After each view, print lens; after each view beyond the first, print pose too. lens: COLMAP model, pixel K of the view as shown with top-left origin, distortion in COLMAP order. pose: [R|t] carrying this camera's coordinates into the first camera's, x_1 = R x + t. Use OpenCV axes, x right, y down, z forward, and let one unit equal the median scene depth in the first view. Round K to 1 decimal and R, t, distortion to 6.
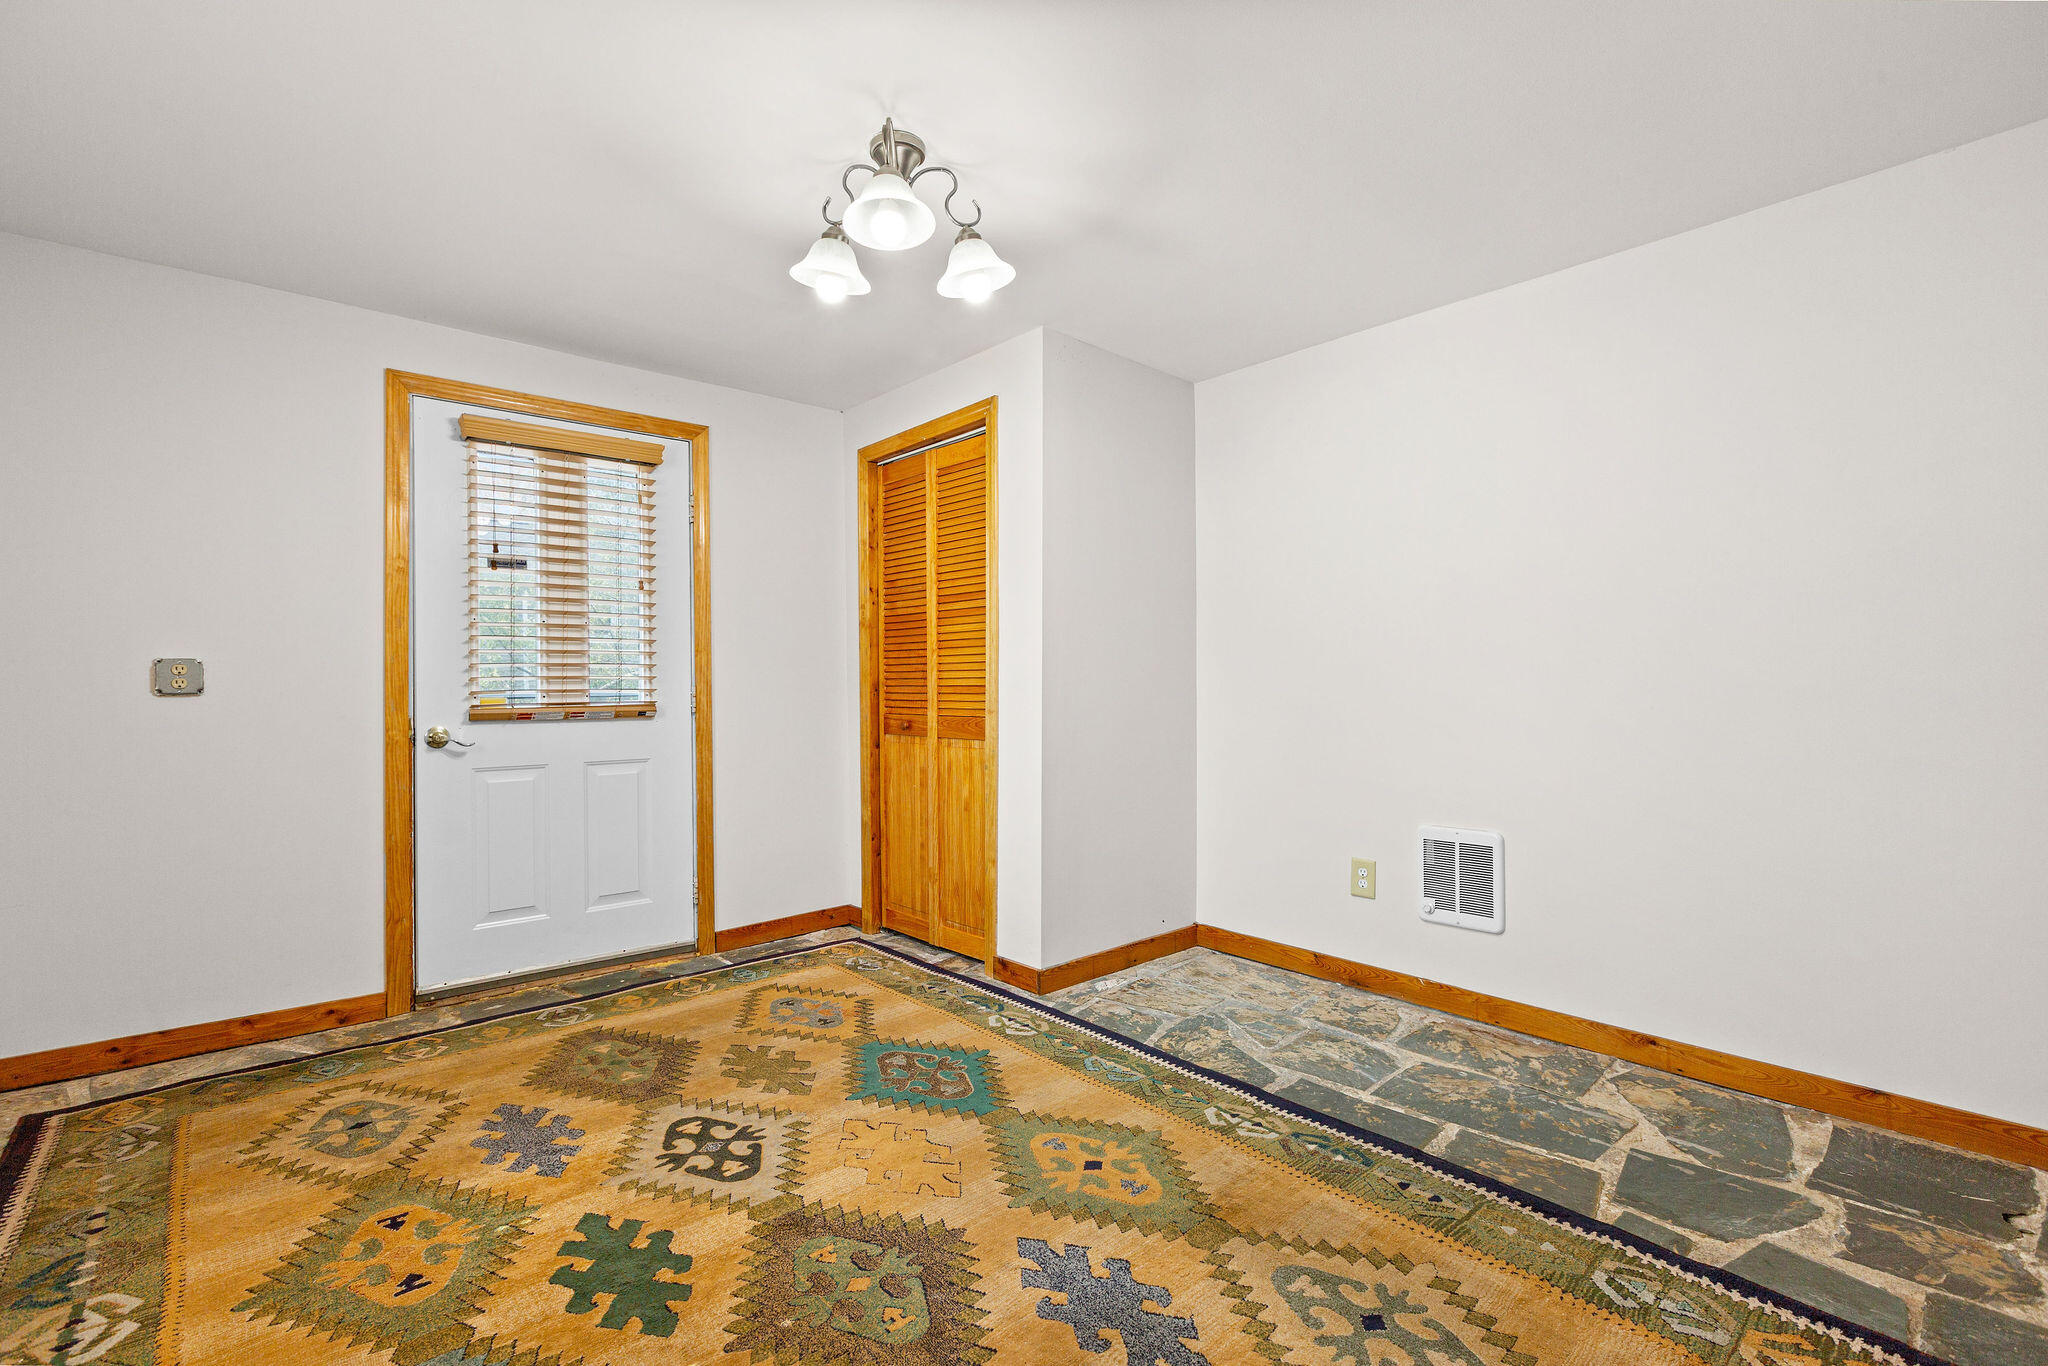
lens RADIAL K [[927.4, 0, 1010.3], [0, 927.4, 685.4], [0, 0, 1]] dist [0.008243, -0.002261]
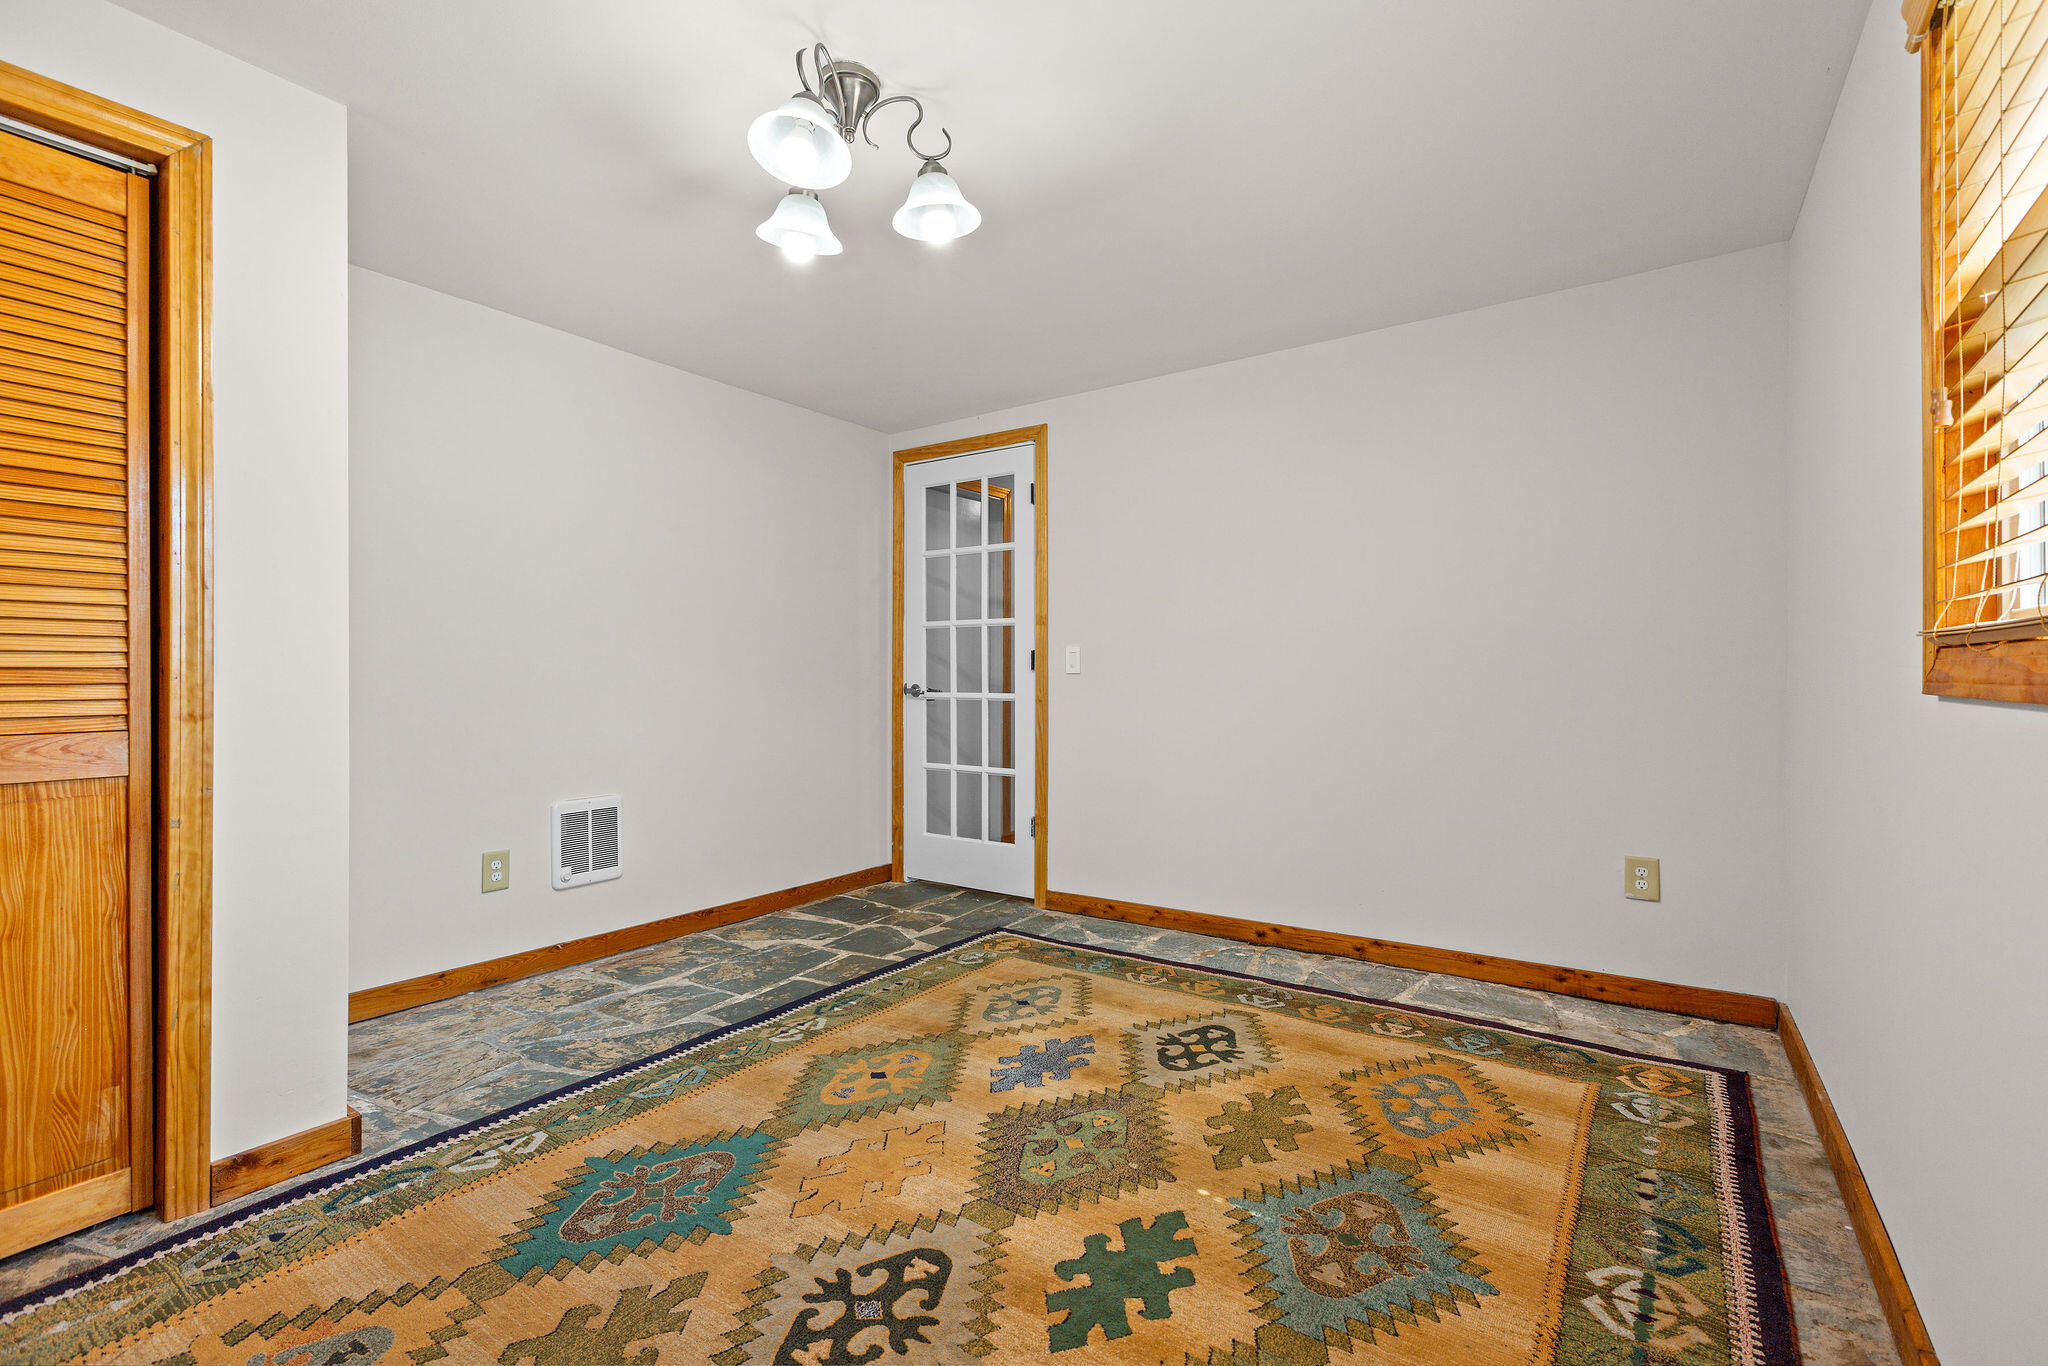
lens RADIAL K [[927.4, 0, 1011.6], [0, 927.4, 678.0], [0, 0, 1]] dist [0.008243, -0.002261]
pose [[-0.252537, 0.002750, 0.967583, -0.882320], [0.000555, 0.999996, -0.002698, 0.009670], [-0.967587, -0.000145, -0.252537, 0.907549]]
